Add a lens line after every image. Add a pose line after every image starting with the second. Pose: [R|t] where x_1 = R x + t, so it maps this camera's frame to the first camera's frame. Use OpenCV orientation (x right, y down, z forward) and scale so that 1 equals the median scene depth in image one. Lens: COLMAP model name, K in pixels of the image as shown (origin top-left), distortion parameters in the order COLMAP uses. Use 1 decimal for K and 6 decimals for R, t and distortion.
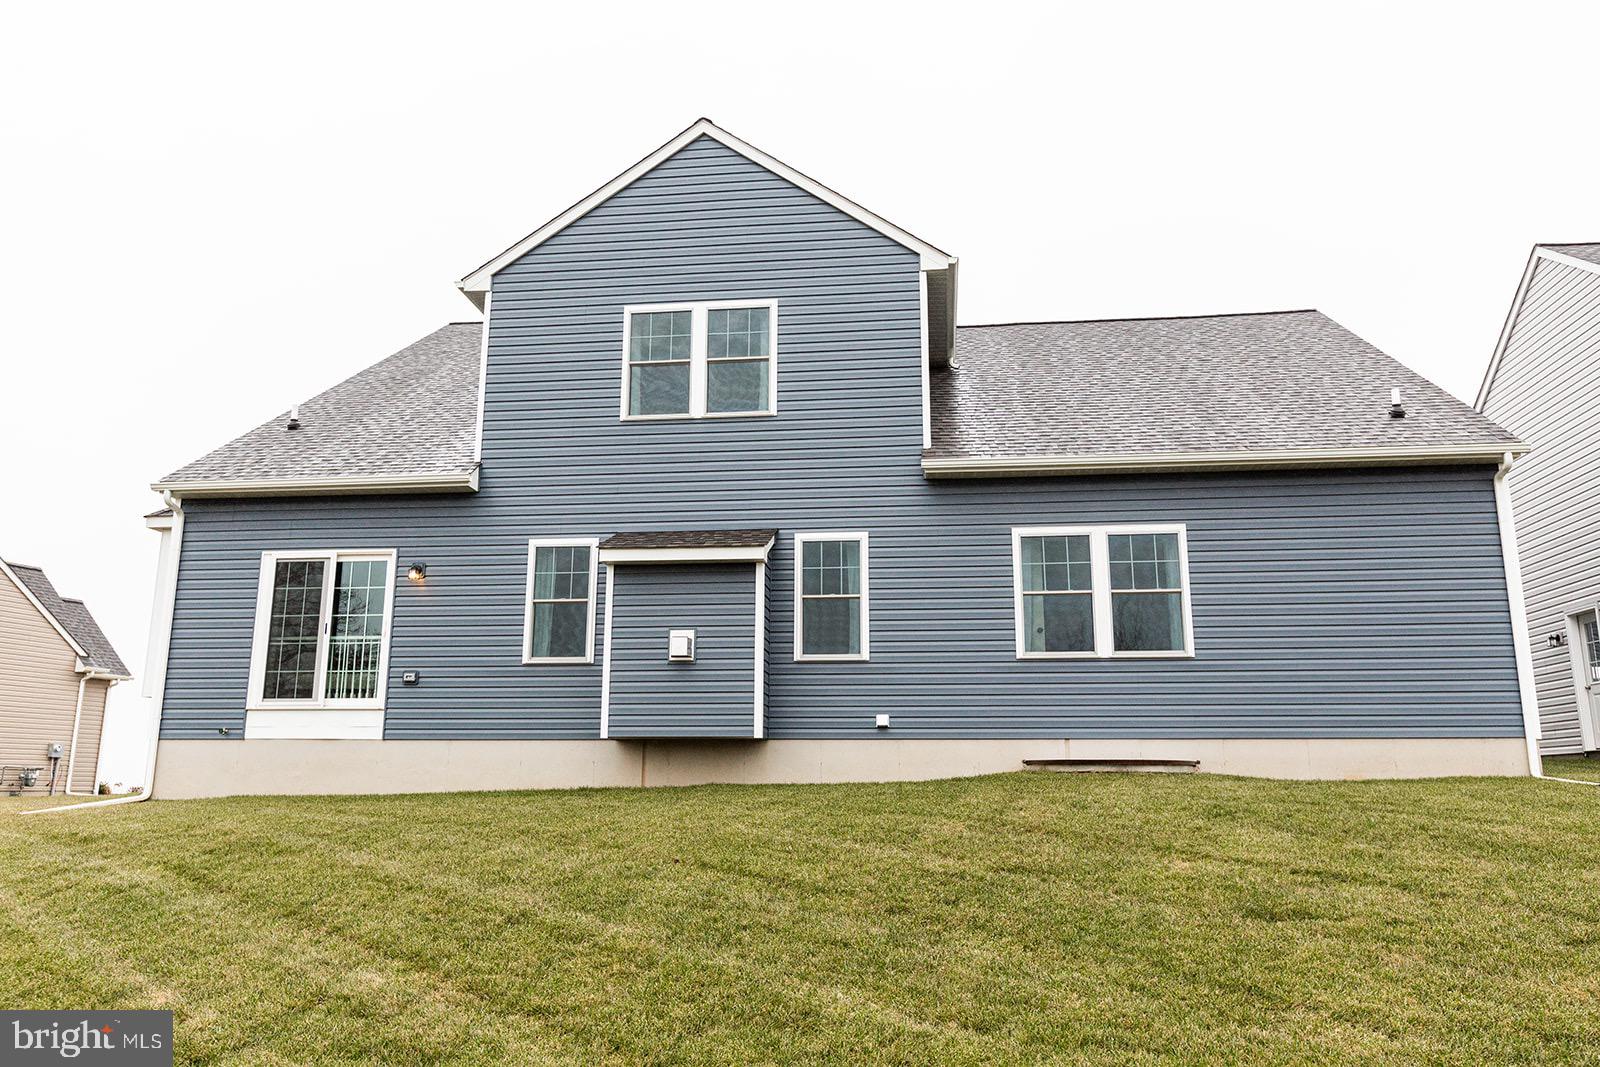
lens RADIAL K [[1269.1, 0, 800.0], [0, 1269.1, 533.5], [0, 0, 1]] dist [-0.001628, 0.000609]
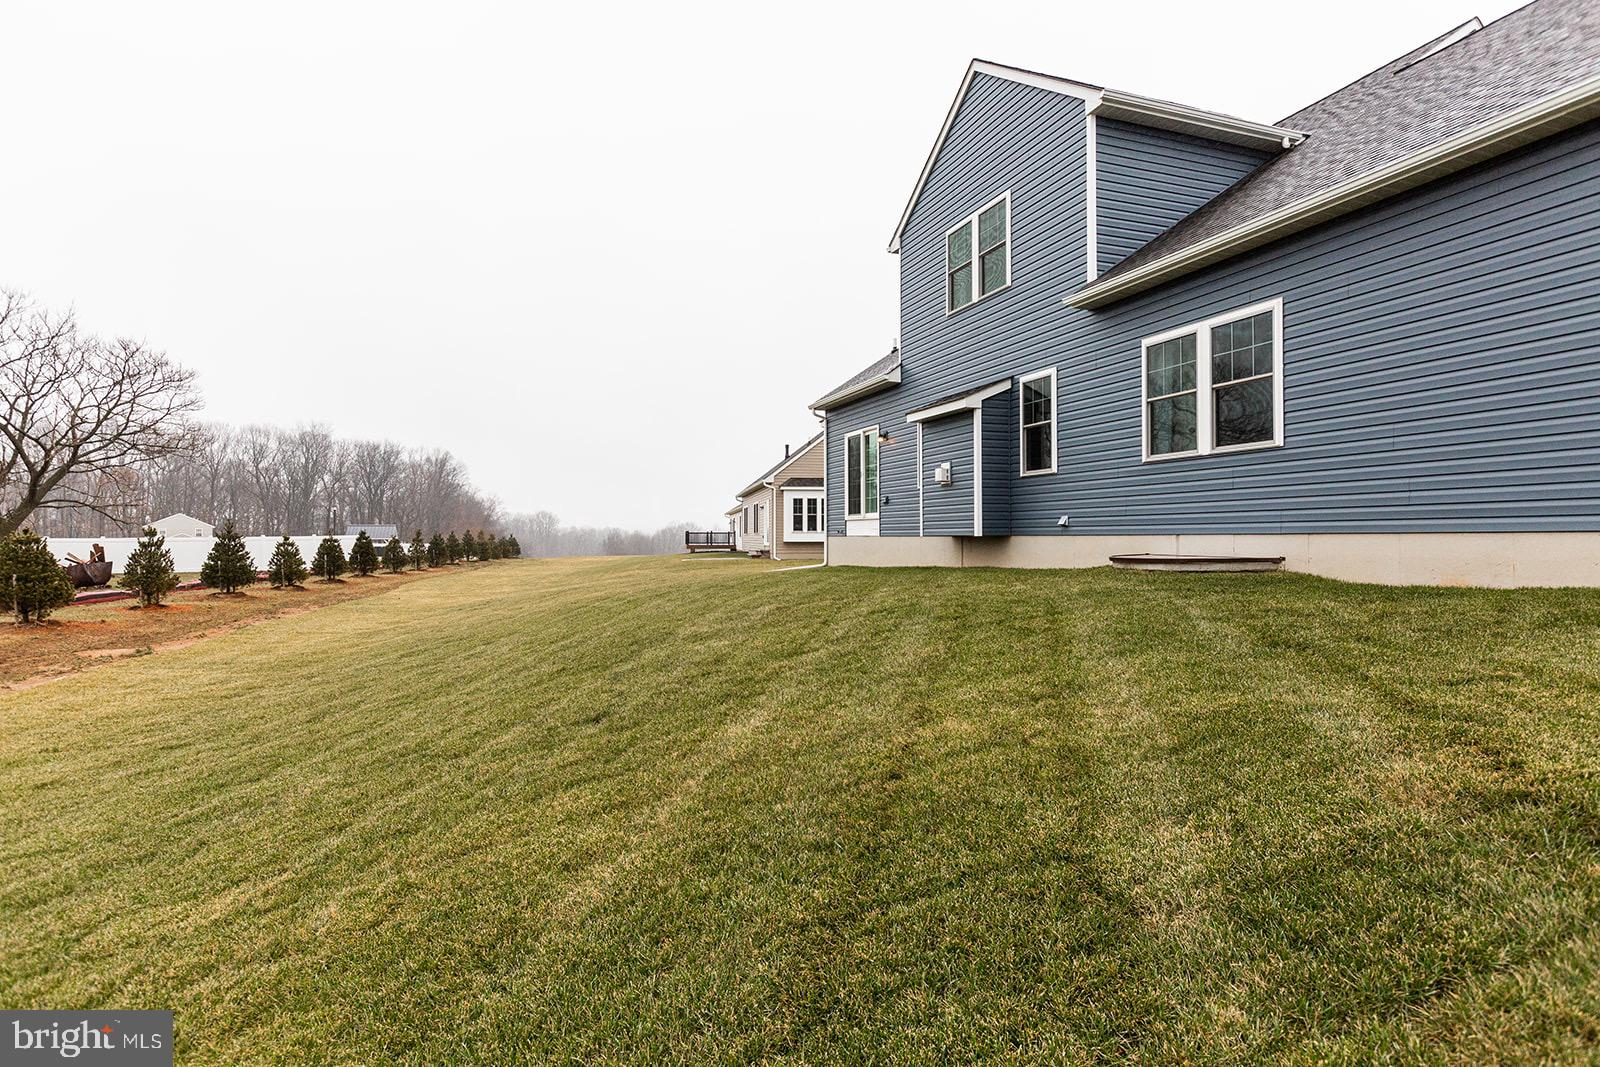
lens RADIAL K [[846.0, 0, 800.0], [0, 846.0, 533.5], [0, 0, 1]] dist [-0.000616, -0.000341]
pose [[0.459740, -0.011642, -0.887977, 0.674890], [0.198382, 0.975992, 0.089914, 0.034077], [0.865612, -0.217496, 0.451012, 0.398246]]
